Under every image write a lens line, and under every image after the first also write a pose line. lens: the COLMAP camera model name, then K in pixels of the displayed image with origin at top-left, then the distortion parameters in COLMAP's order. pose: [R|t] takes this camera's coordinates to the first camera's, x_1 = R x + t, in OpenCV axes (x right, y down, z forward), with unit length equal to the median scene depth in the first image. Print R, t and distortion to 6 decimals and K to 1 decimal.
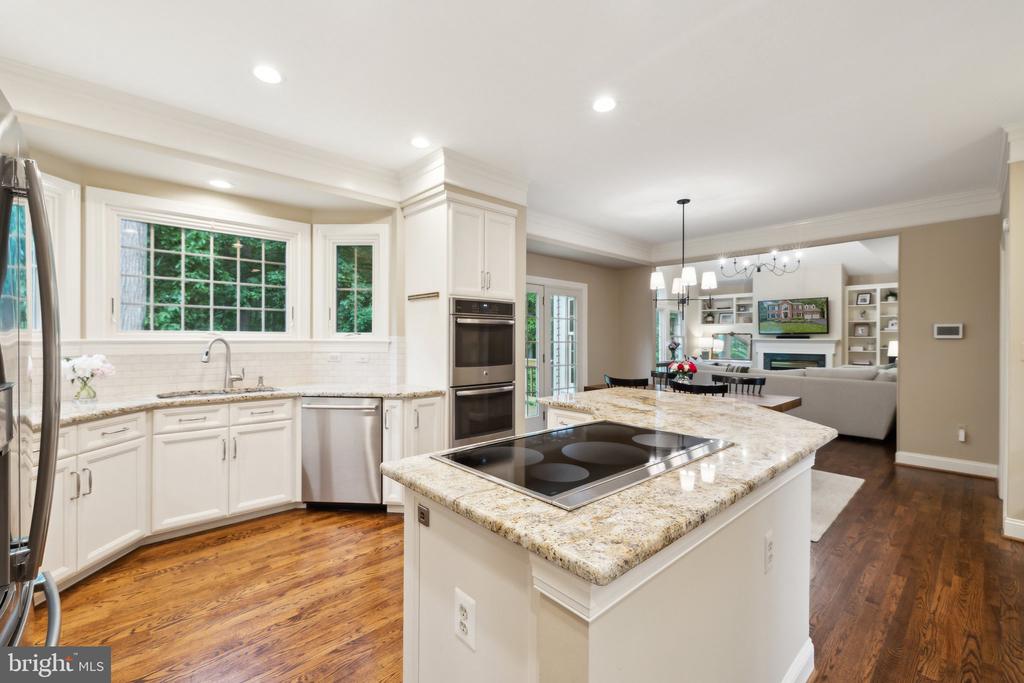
lens RADIAL K [[447.0, 0, 516.1], [0, 447.0, 345.8], [0, 0, 1]] dist [0.011581, -0.000482]
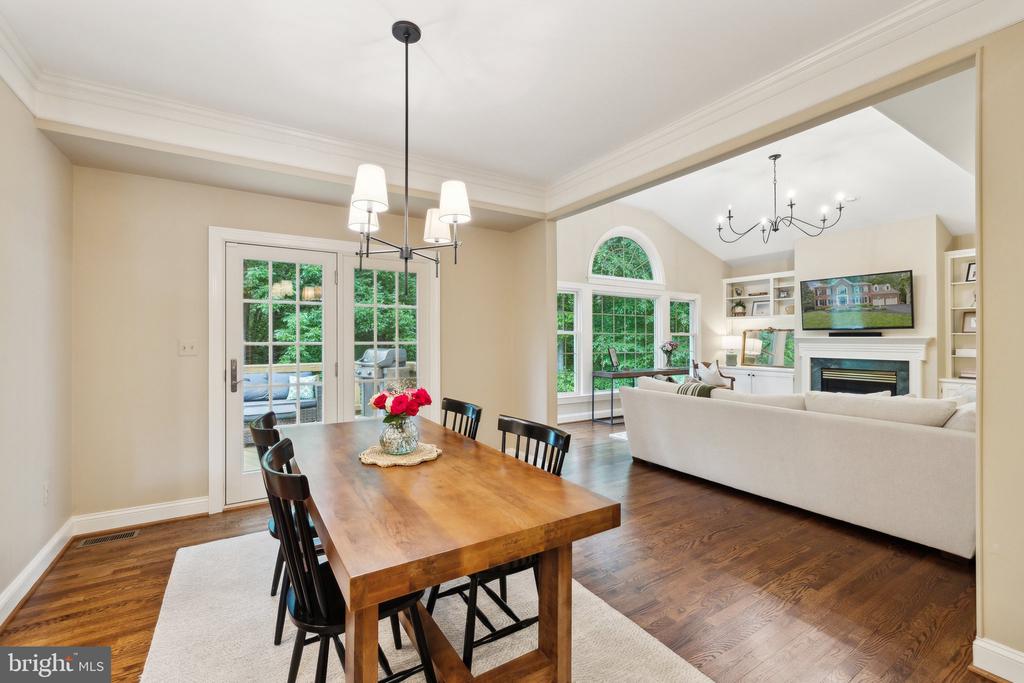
lens RADIAL K [[447.0, 0, 512.6], [0, 447.0, 340.2], [0, 0, 1]] dist [0.011581, -0.000482]
pose [[0.981654, -0.002841, -0.190650, 0.256437], [0.000870, 0.999945, -0.010425, -0.003853], [0.190669, 0.010068, 0.981603, 0.264512]]
